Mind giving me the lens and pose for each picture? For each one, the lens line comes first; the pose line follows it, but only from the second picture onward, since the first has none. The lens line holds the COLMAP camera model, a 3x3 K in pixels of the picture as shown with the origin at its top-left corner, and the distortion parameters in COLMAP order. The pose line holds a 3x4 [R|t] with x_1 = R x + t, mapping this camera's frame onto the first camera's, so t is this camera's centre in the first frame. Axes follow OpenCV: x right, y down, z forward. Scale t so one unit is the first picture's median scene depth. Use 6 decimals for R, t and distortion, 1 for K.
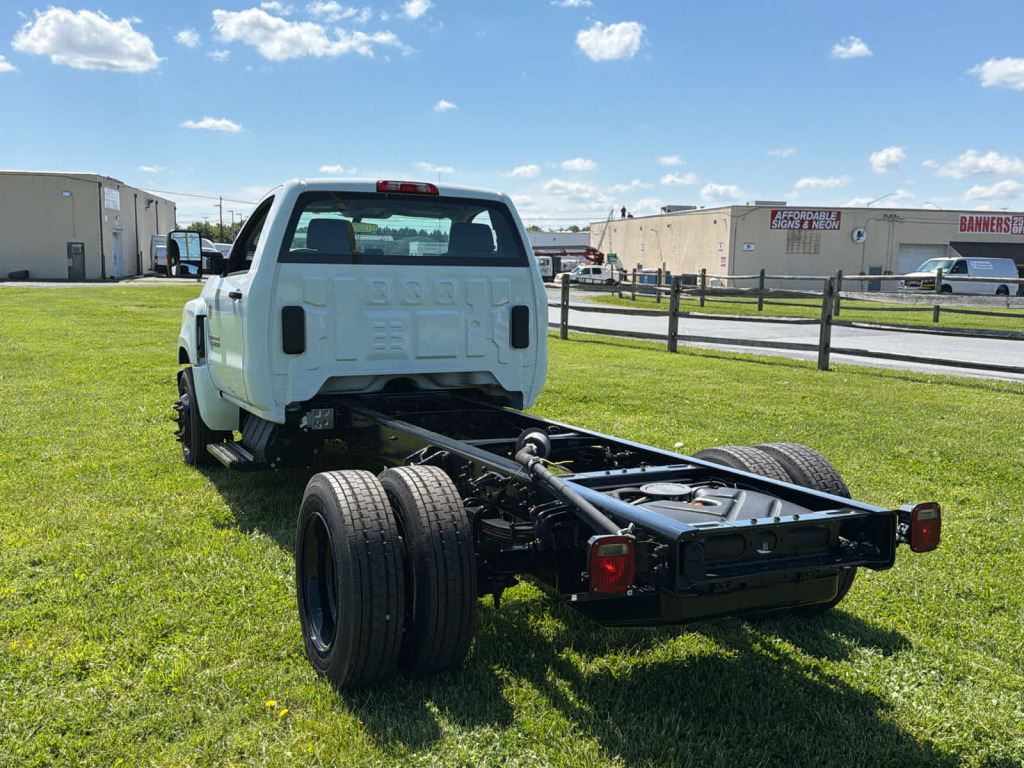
lens RADIAL K [[990.5, 0, 512.0], [0, 990.5, 384.0], [0, 0, 1]] dist [0.185215, -0.422053]
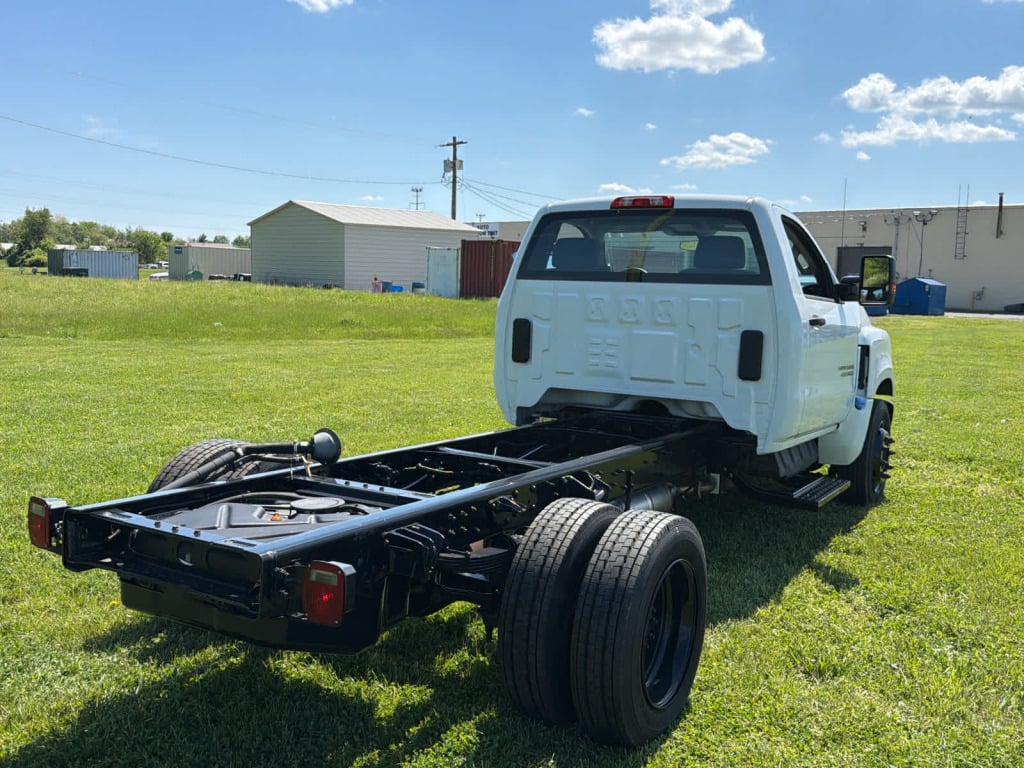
lens RADIAL K [[990.5, 0, 512.0], [0, 990.5, 384.0], [0, 0, 1]] dist [0.185215, -0.422053]
pose [[0.547058, 0.090509, -0.832187, 0.642079], [-0.118528, 0.992497, 0.030027, -0.036591], [0.828661, 0.082211, 0.553681, 0.376518]]
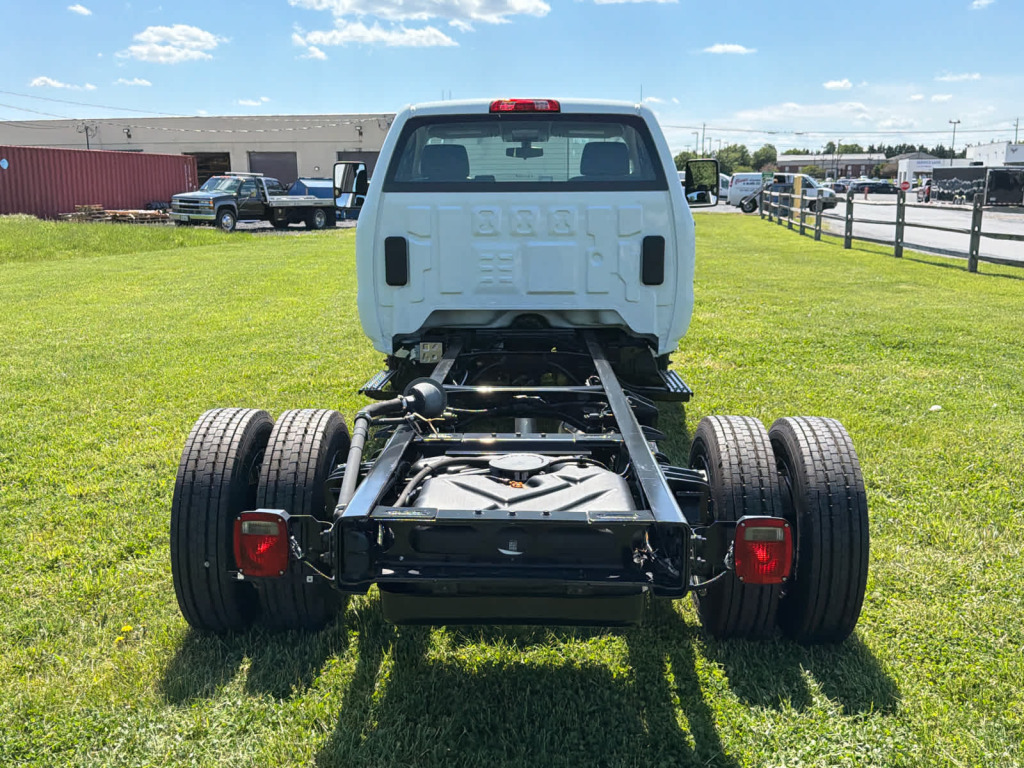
lens RADIAL K [[990.5, 0, 512.0], [0, 990.5, 384.0], [0, 0, 1]] dist [0.185215, -0.422053]
pose [[0.888272, 0.070092, -0.453938, 0.320665], [-0.037103, 0.996008, 0.081190, -0.016430], [0.457817, -0.055276, 0.887326, 0.162209]]
